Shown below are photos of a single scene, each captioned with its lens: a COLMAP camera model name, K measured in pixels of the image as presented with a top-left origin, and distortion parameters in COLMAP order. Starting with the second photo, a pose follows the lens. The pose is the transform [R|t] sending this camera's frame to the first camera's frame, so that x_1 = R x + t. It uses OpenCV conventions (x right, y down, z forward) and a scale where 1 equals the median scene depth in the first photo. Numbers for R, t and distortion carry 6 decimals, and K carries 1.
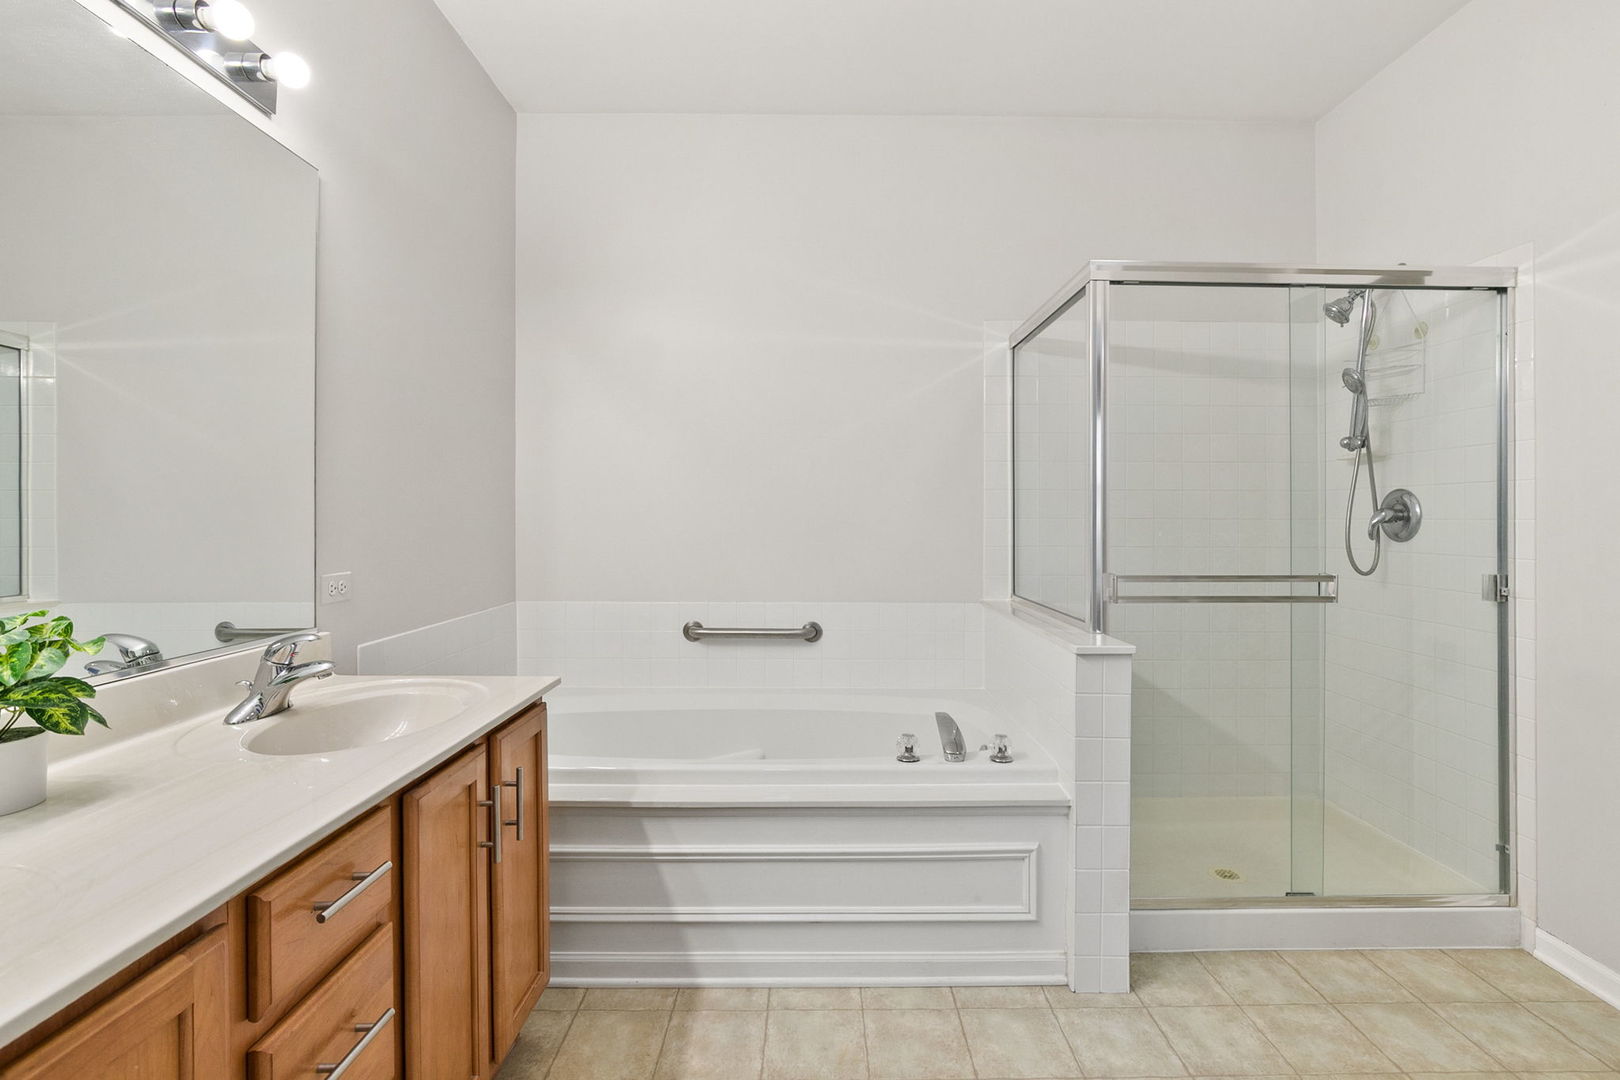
lens RADIAL K [[745.8, 0, 831.4], [0, 745.8, 504.8], [0, 0, 1]] dist [-0.000754, -0.000316]
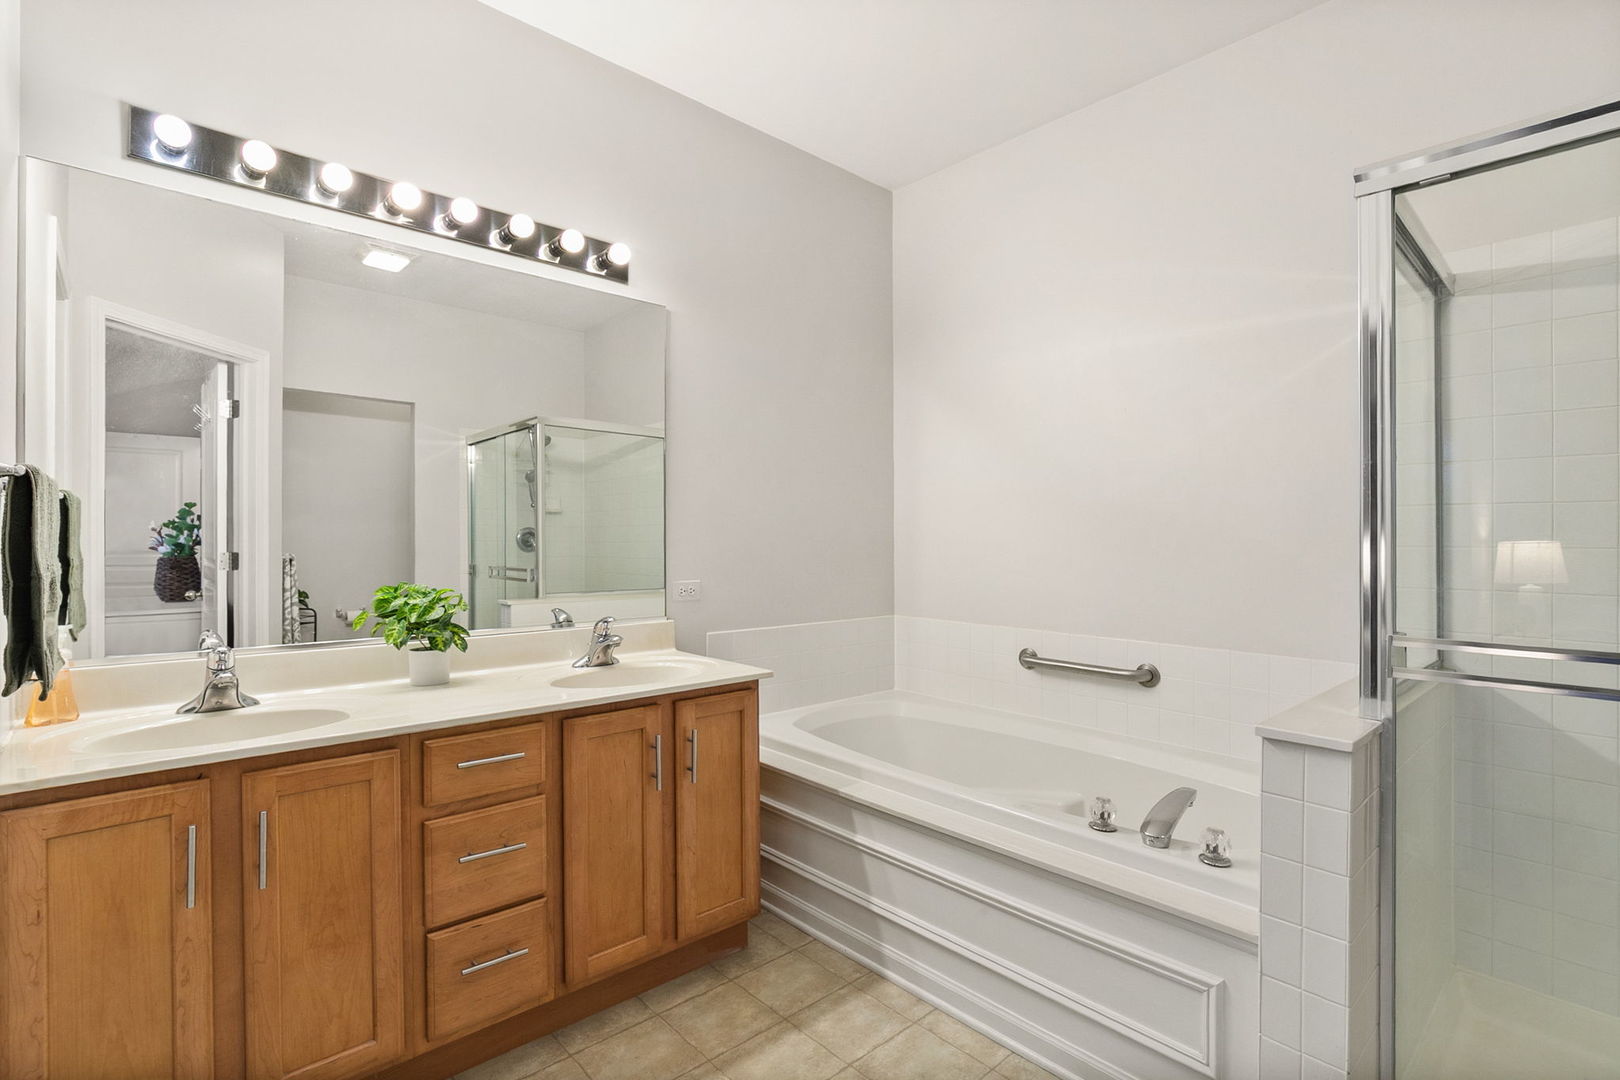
lens RADIAL K [[760.1, 0, 827.7], [0, 760.1, 523.0], [0, 0, 1]] dist [-0.002470, -0.000421]
pose [[0.684126, -0.009964, -0.729296, 0.572441], [0.005265, 0.999948, -0.008723, -0.005265], [0.729345, 0.002128, 0.684143, 0.180558]]
